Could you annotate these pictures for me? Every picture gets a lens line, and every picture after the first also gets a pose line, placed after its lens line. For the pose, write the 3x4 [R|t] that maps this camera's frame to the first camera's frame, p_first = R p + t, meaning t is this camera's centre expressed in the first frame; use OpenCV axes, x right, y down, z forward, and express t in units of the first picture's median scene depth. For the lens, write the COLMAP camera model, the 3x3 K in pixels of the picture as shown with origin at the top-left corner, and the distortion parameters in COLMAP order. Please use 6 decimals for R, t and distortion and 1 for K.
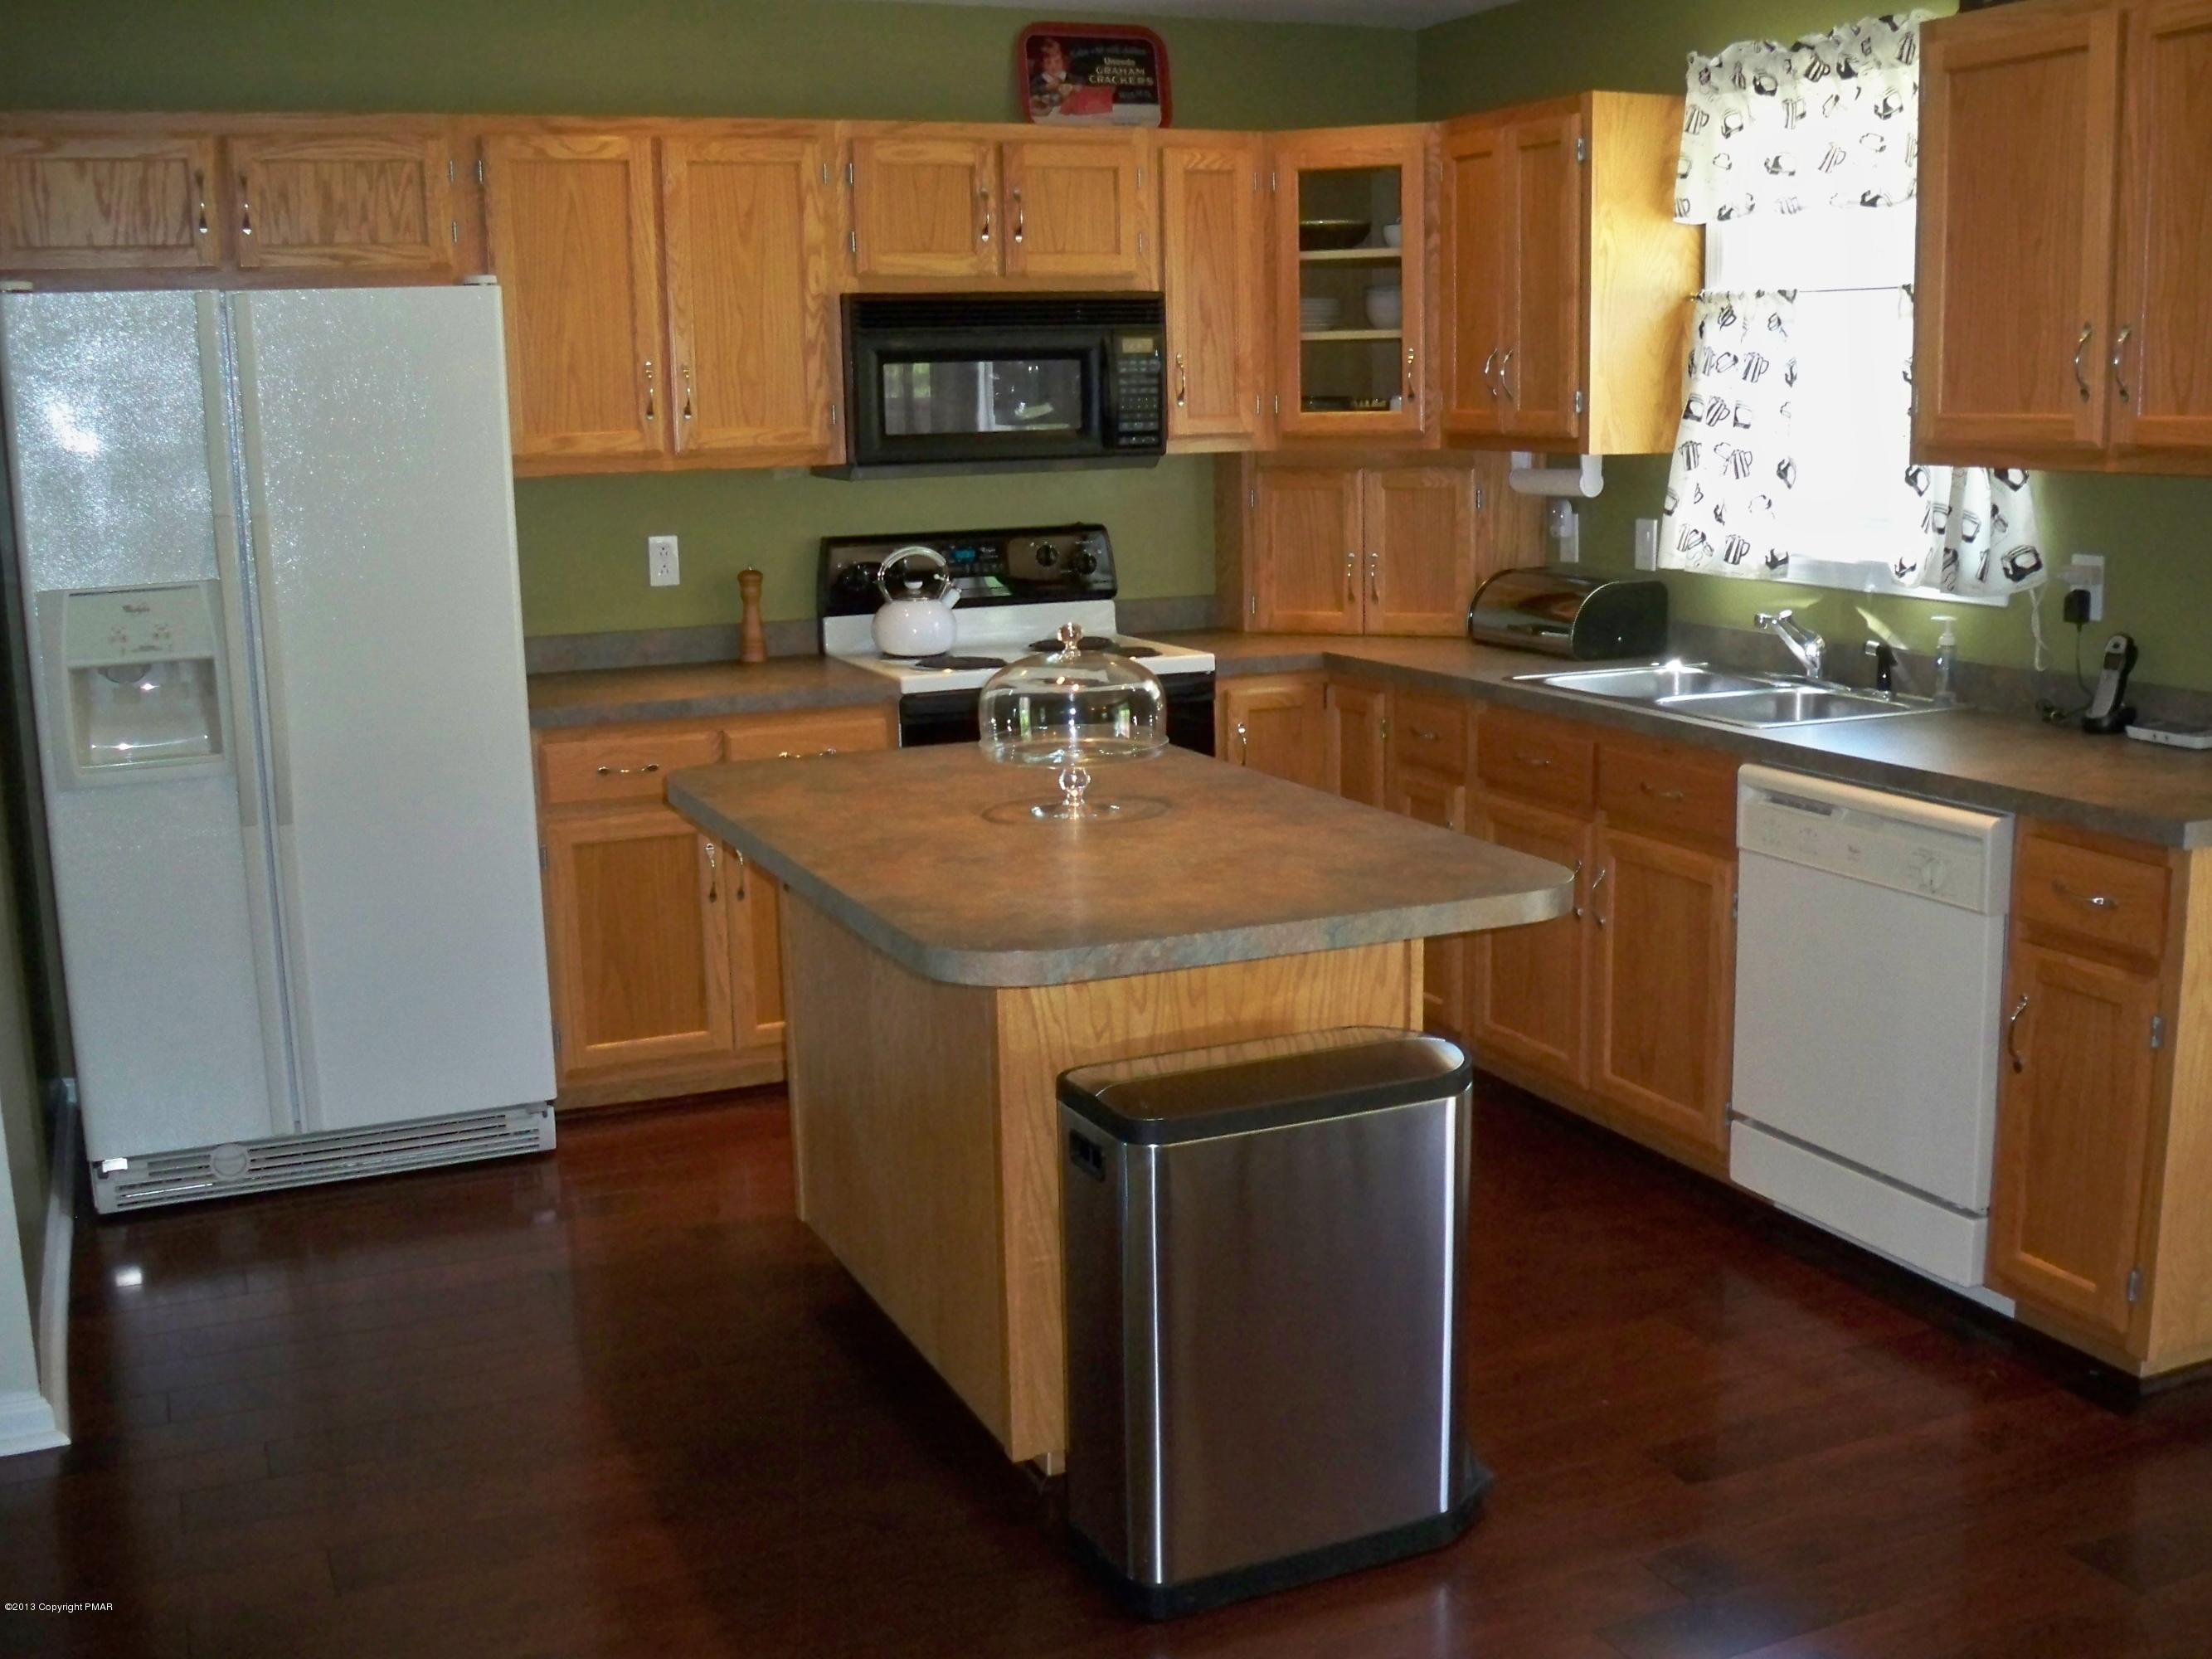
lens RADIAL K [[2263.3, 0, 1062.6], [0, 2263.3, 836.5], [0, 0, 1]] dist [-0.102371, 0.002339]
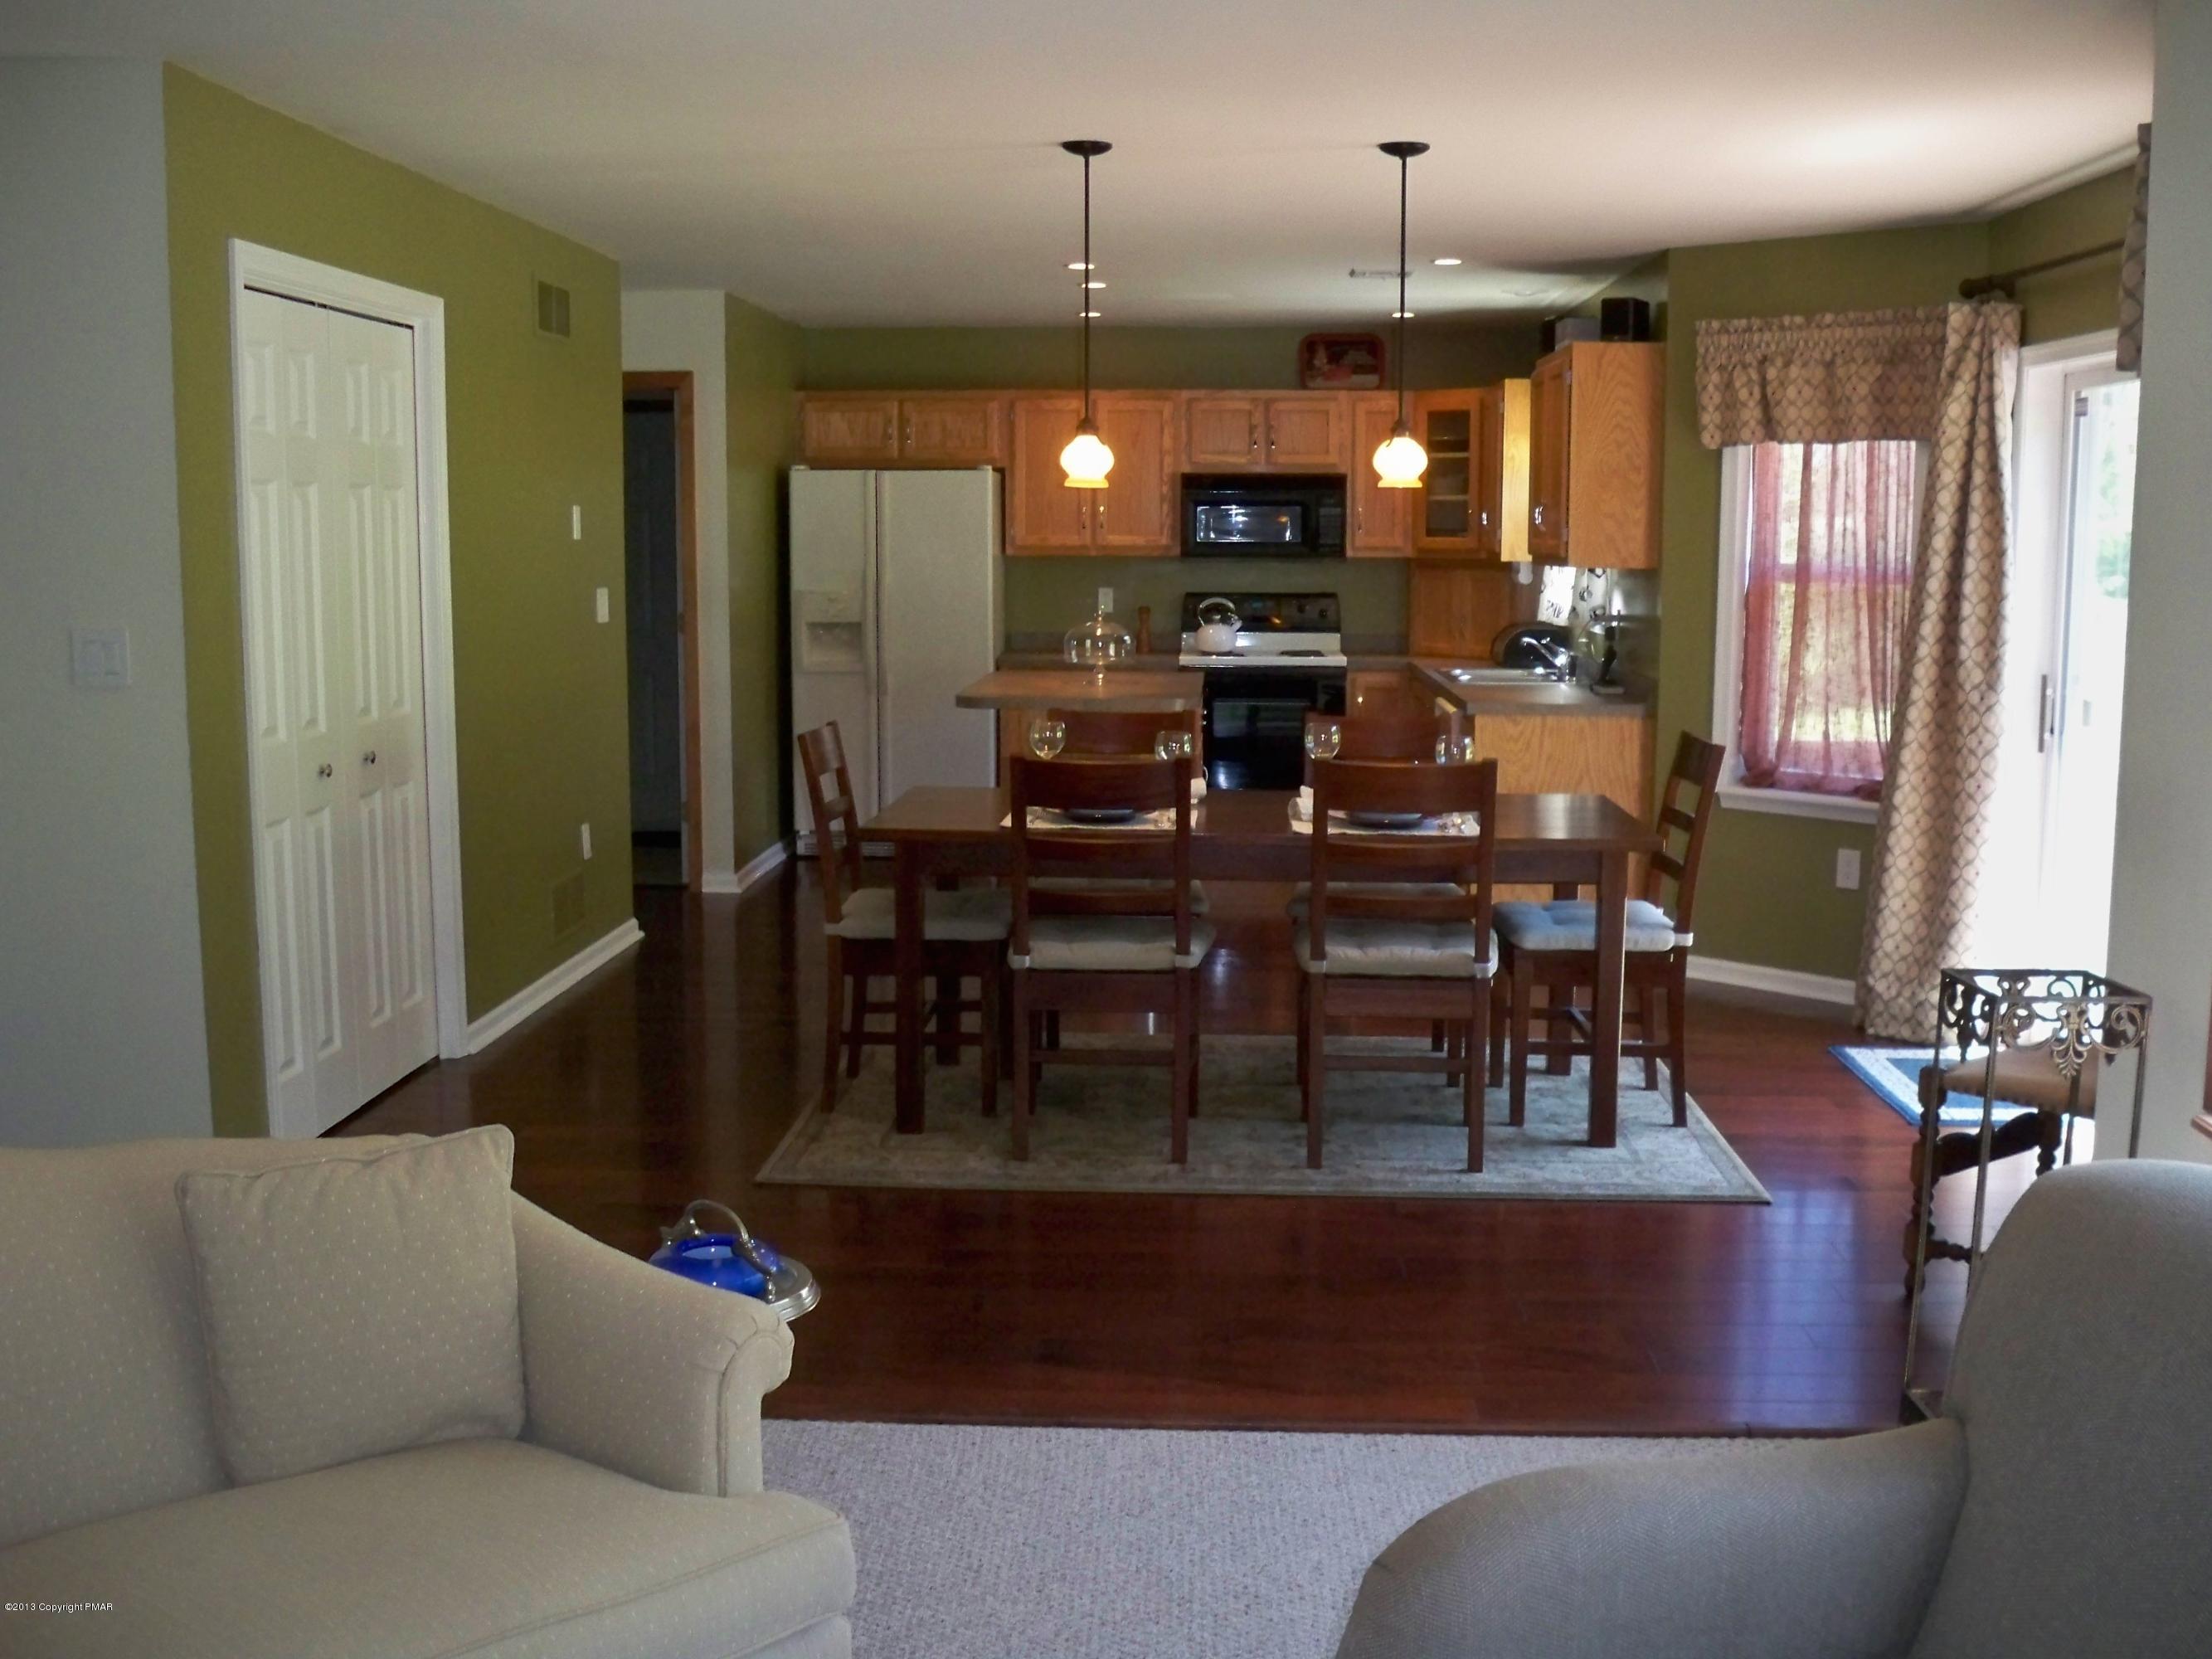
lens RADIAL K [[2263.3, 0, 1062.6], [0, 2263.3, 836.5], [0, 0, 1]] dist [-0.102371, 0.002339]
pose [[0.892141, 0.086063, -0.443484, 0.747748], [-0.108886, 0.993709, -0.026202, 0.155644], [0.438439, 0.071665, 0.895899, -0.875848]]
